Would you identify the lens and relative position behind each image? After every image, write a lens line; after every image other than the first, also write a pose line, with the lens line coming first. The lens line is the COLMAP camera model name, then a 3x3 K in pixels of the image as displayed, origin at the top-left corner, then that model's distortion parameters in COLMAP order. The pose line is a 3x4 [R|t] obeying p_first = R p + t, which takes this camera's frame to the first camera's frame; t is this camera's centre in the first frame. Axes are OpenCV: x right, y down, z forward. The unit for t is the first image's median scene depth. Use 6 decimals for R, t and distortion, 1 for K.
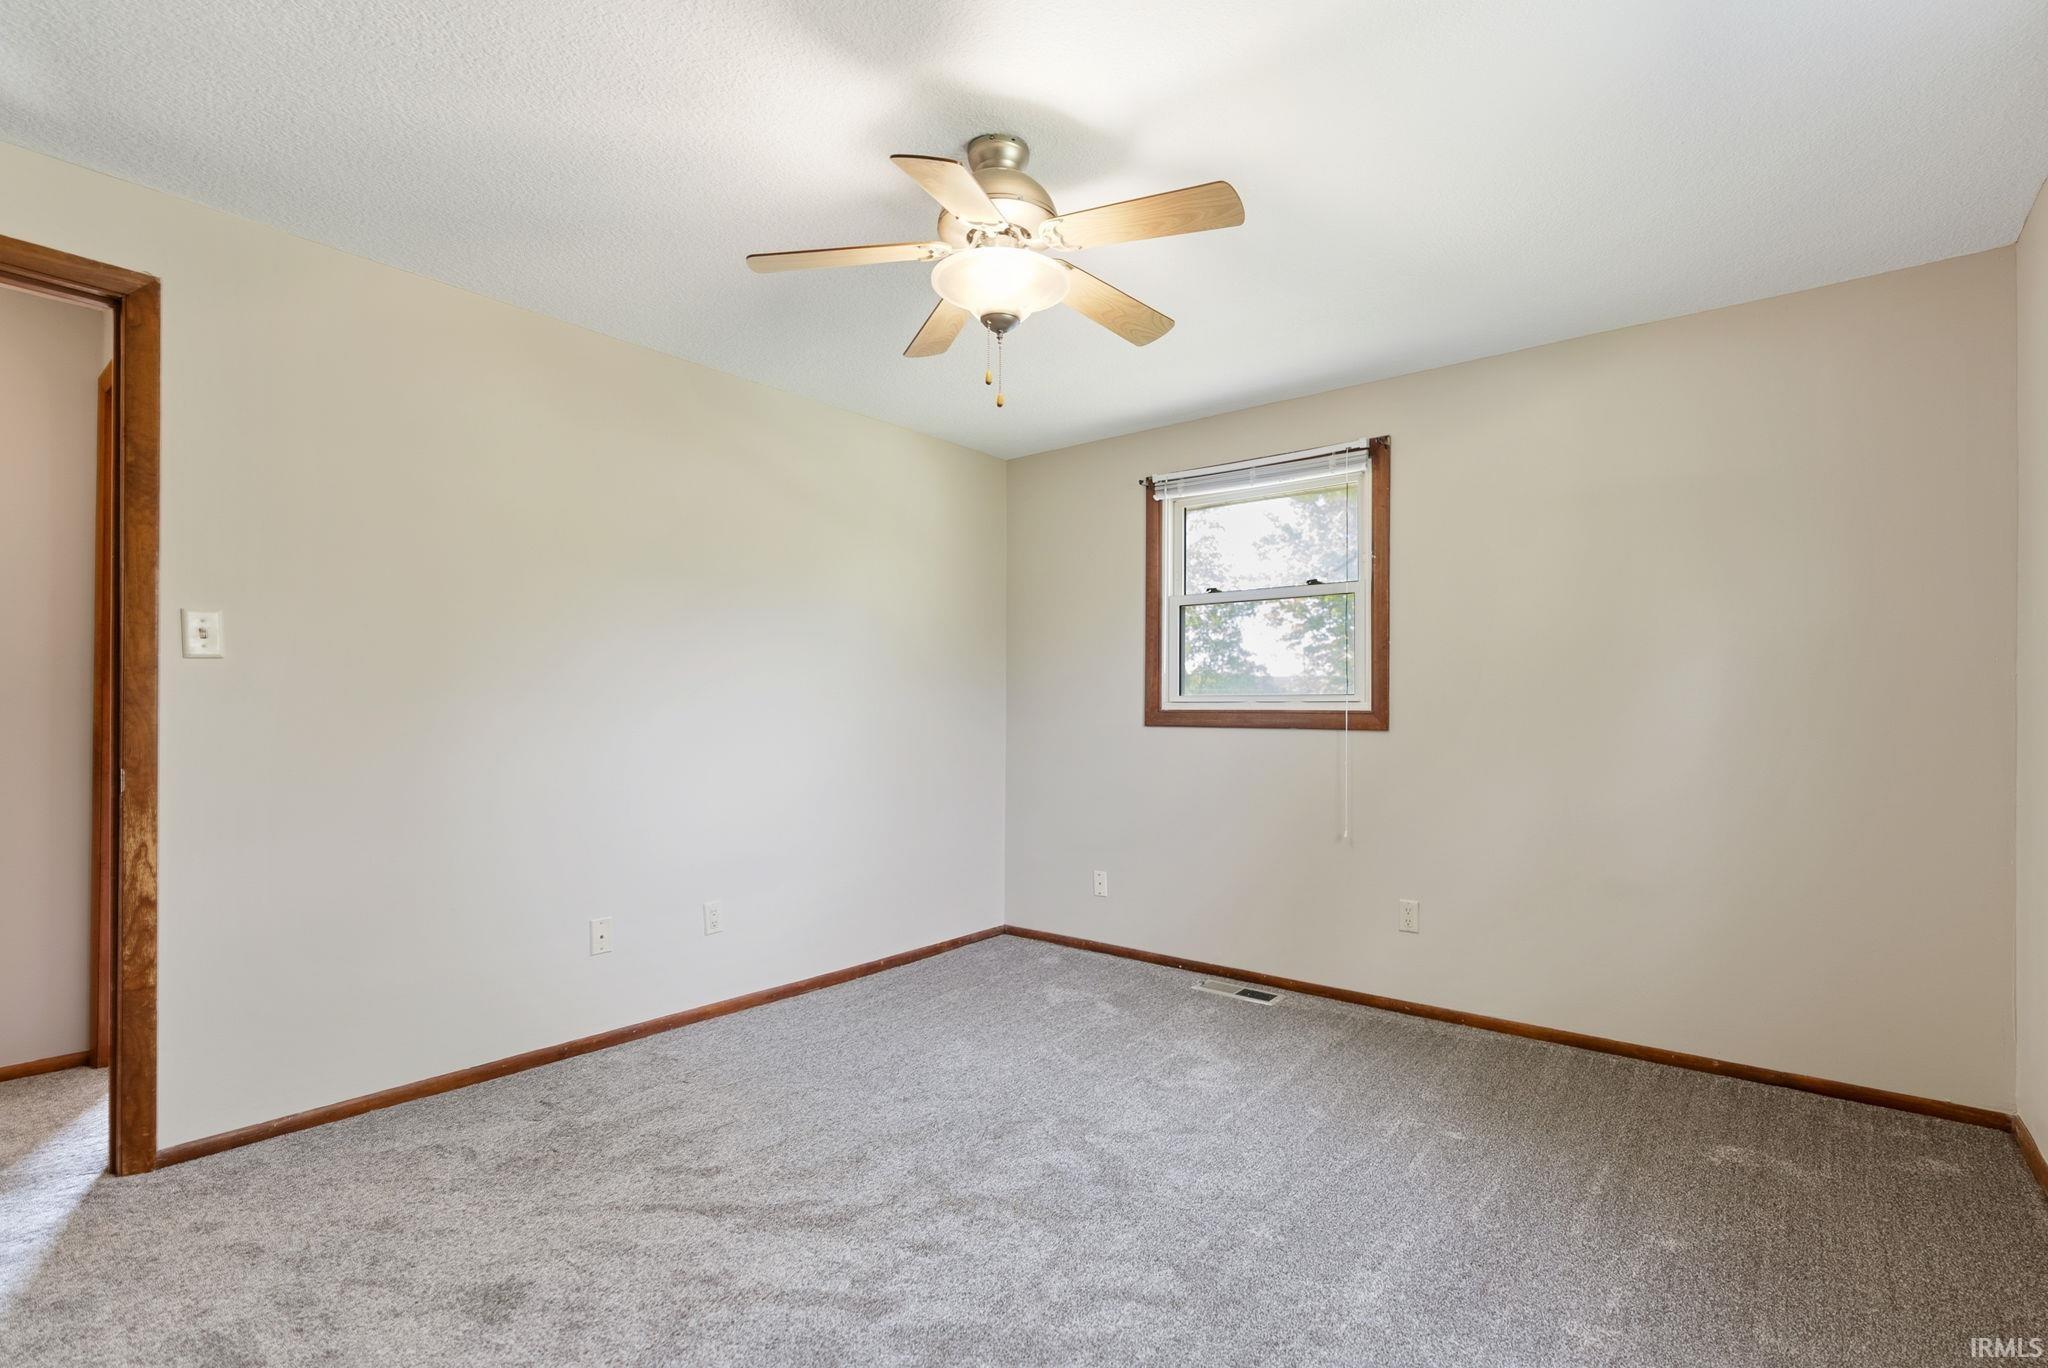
lens RADIAL K [[932.2, 0, 1019.8], [0, 932.2, 689.5], [0, 0, 1]] dist [-0.003948, -0.000123]
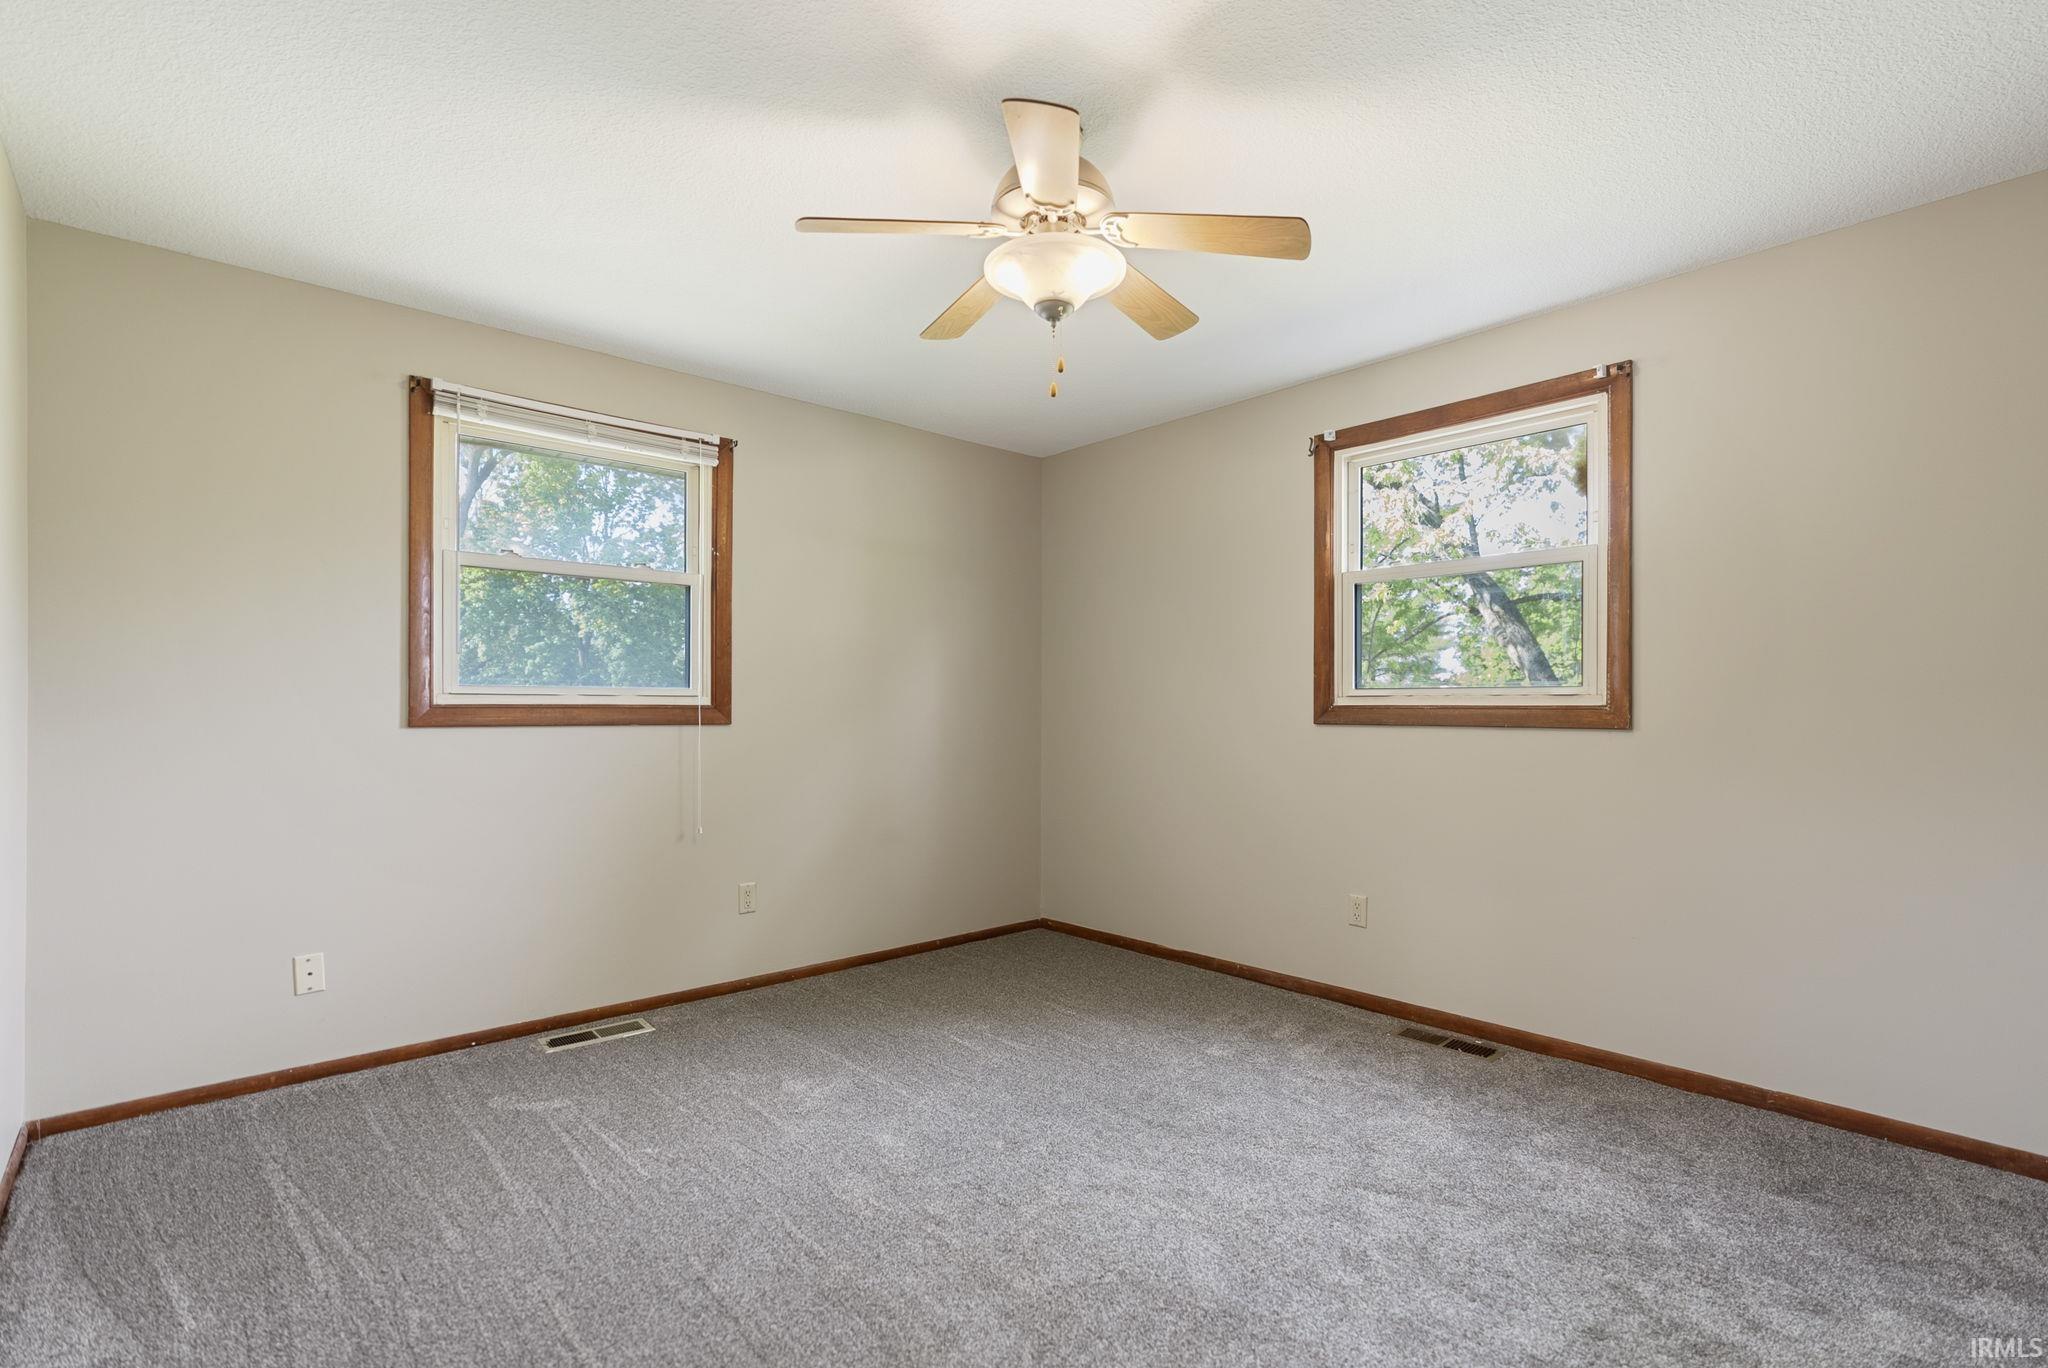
lens RADIAL K [[932.2, 0, 1019.8], [0, 932.2, 689.5], [0, 0, 1]] dist [-0.003948, -0.000123]
pose [[0.180200, 0.019858, 0.983430, -0.560933], [-0.015140, 0.999734, -0.017413, 0.019049], [-0.983514, -0.011751, 0.180452, 0.490759]]
